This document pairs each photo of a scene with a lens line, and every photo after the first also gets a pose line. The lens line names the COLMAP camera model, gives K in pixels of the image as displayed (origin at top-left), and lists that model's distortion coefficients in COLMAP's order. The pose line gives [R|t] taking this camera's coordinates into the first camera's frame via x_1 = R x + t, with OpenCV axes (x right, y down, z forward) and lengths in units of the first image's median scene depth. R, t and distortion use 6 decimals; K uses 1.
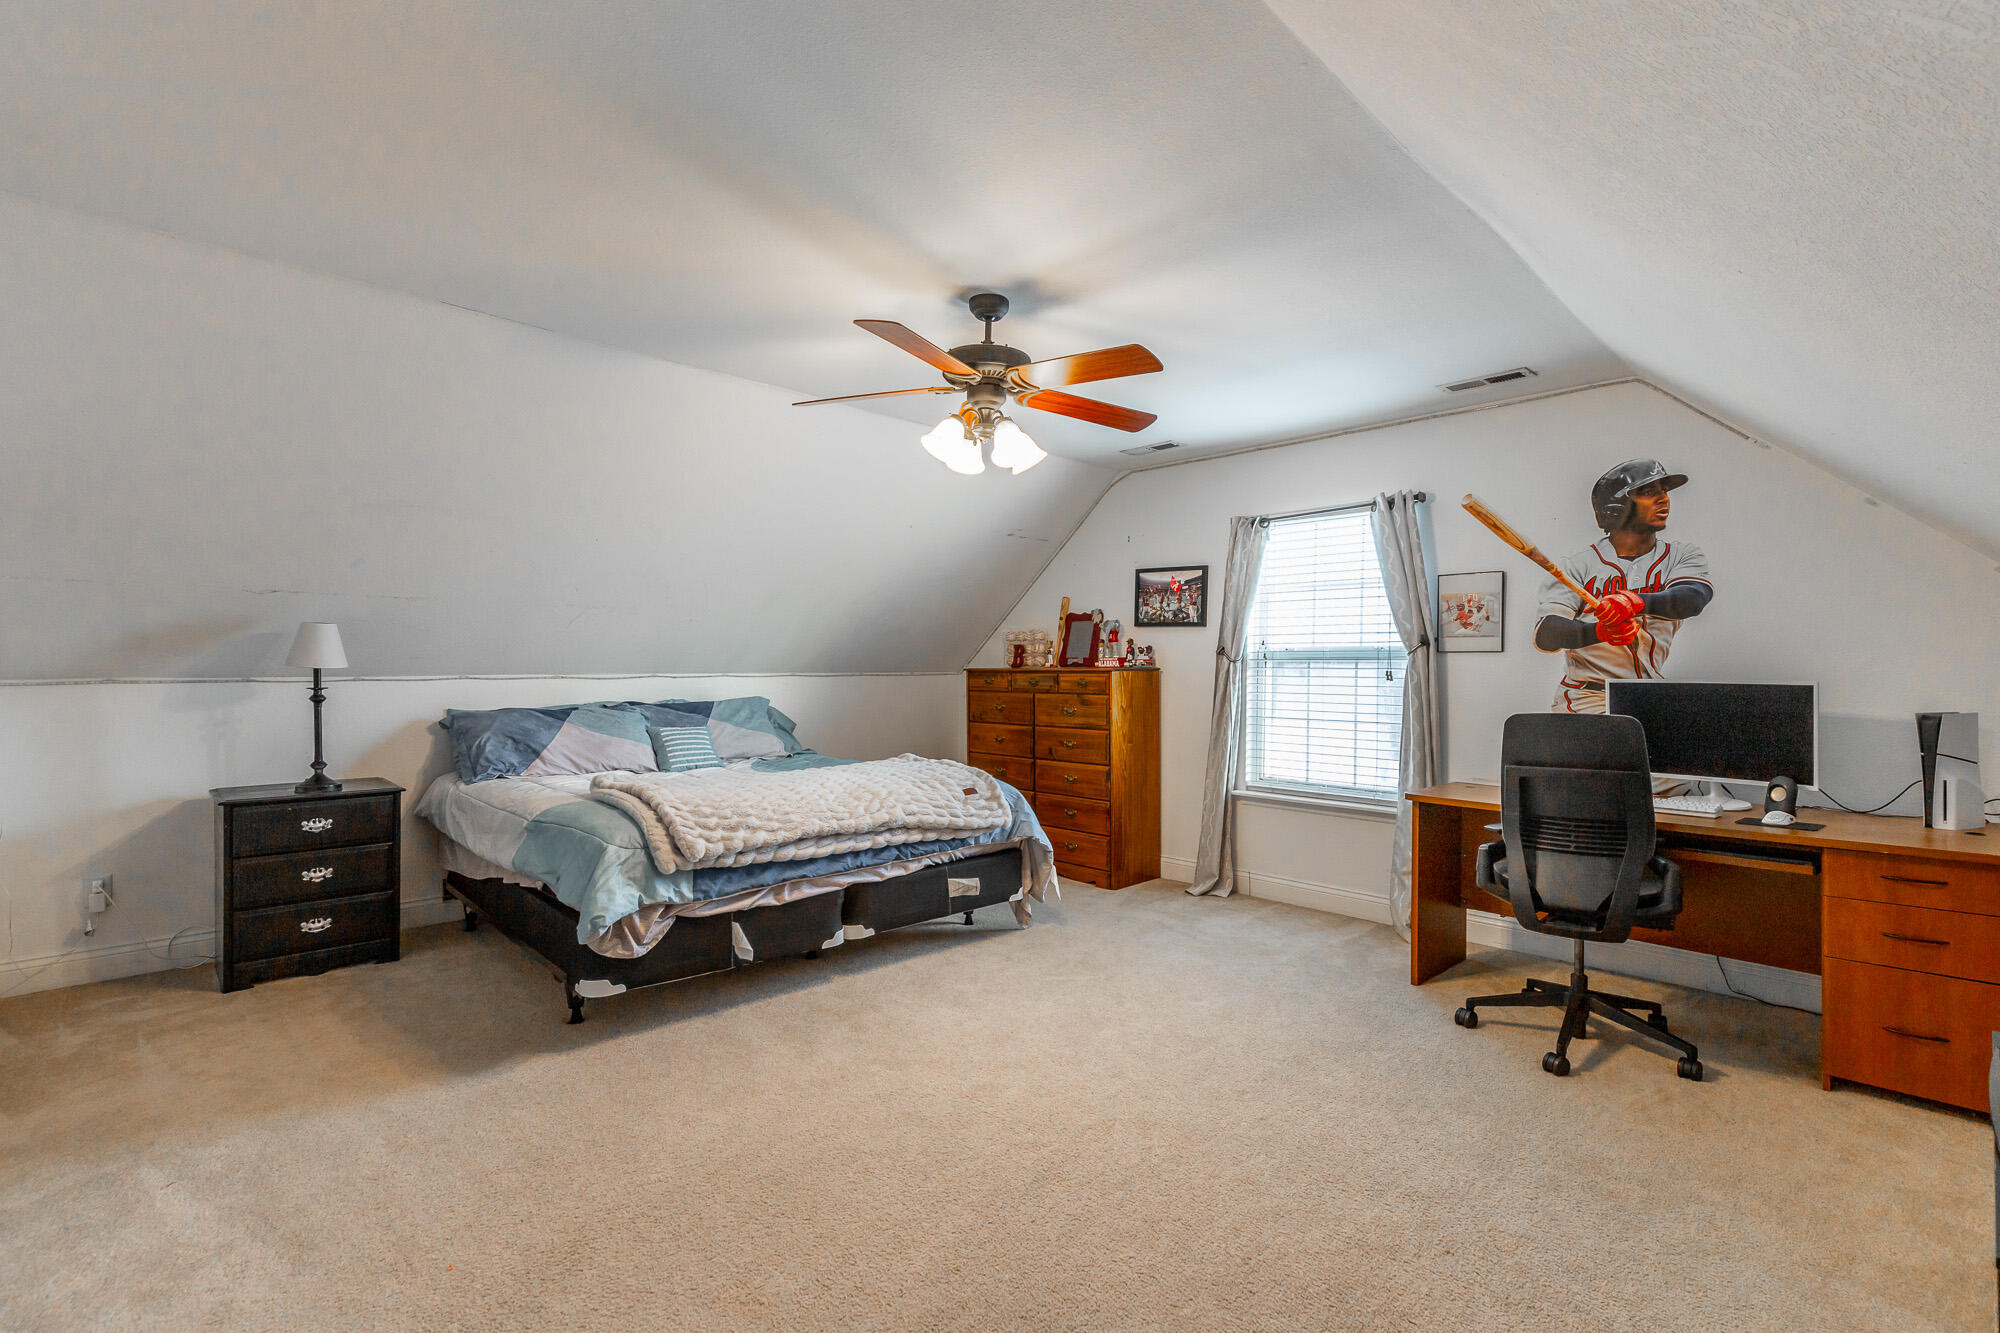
lens RADIAL K [[944.9, 0, 1002.3], [0, 944.9, 716.7], [0, 0, 1]] dist [0.001455, 0.000131]
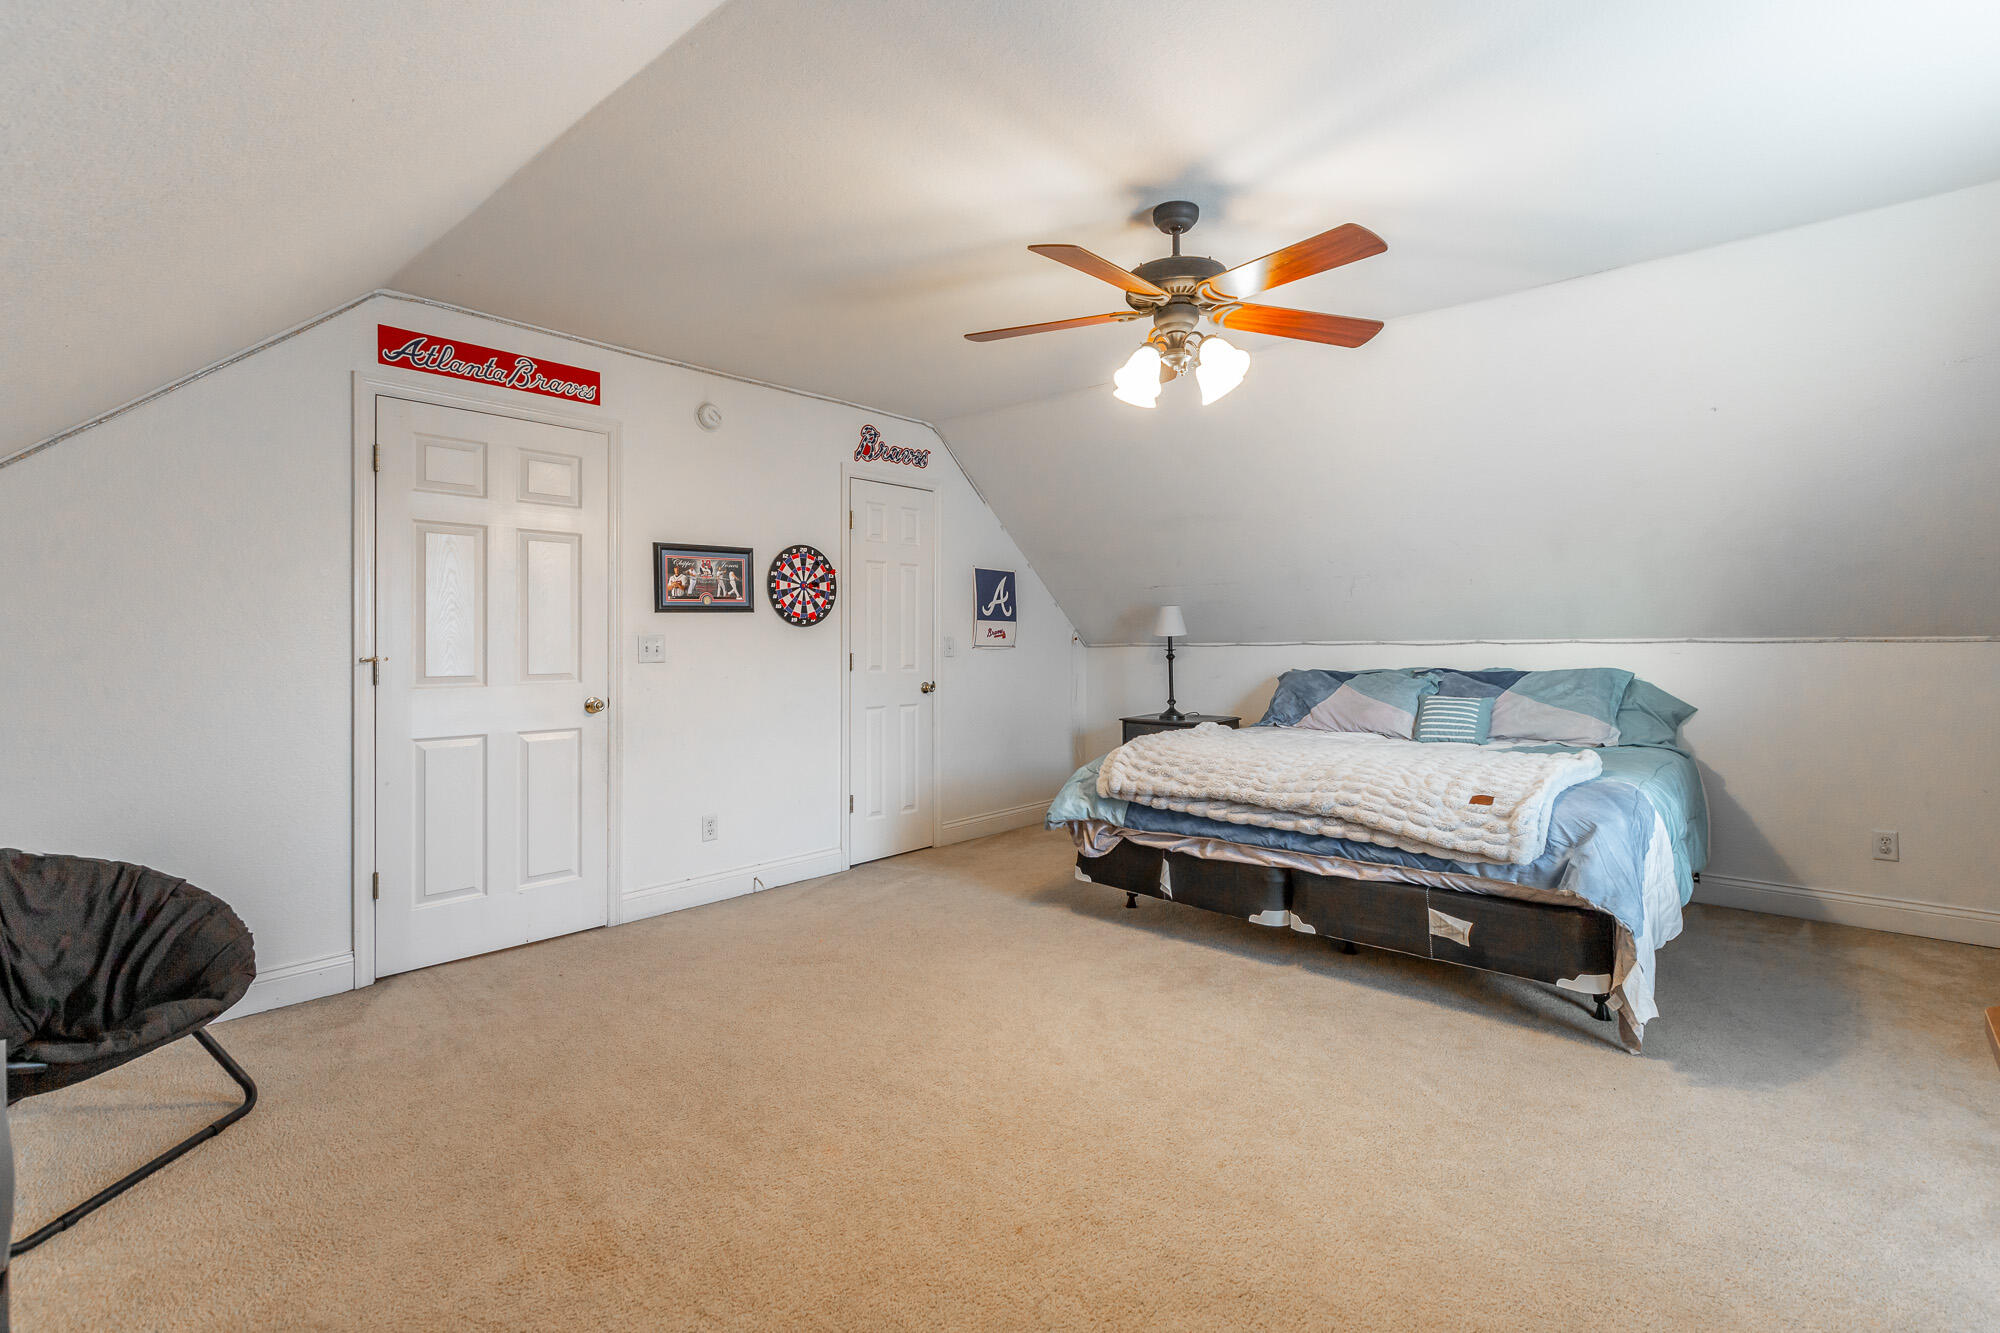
lens RADIAL K [[910.7, 0, 1008.7], [0, 910.7, 663.6], [0, 0, 1]] dist [0.002010, 0.000387]
pose [[0.058857, 0.018250, -0.998100, 0.705277], [-0.049333, 0.998664, 0.015351, -0.018523], [0.997047, 0.048336, 0.059679, 0.676320]]
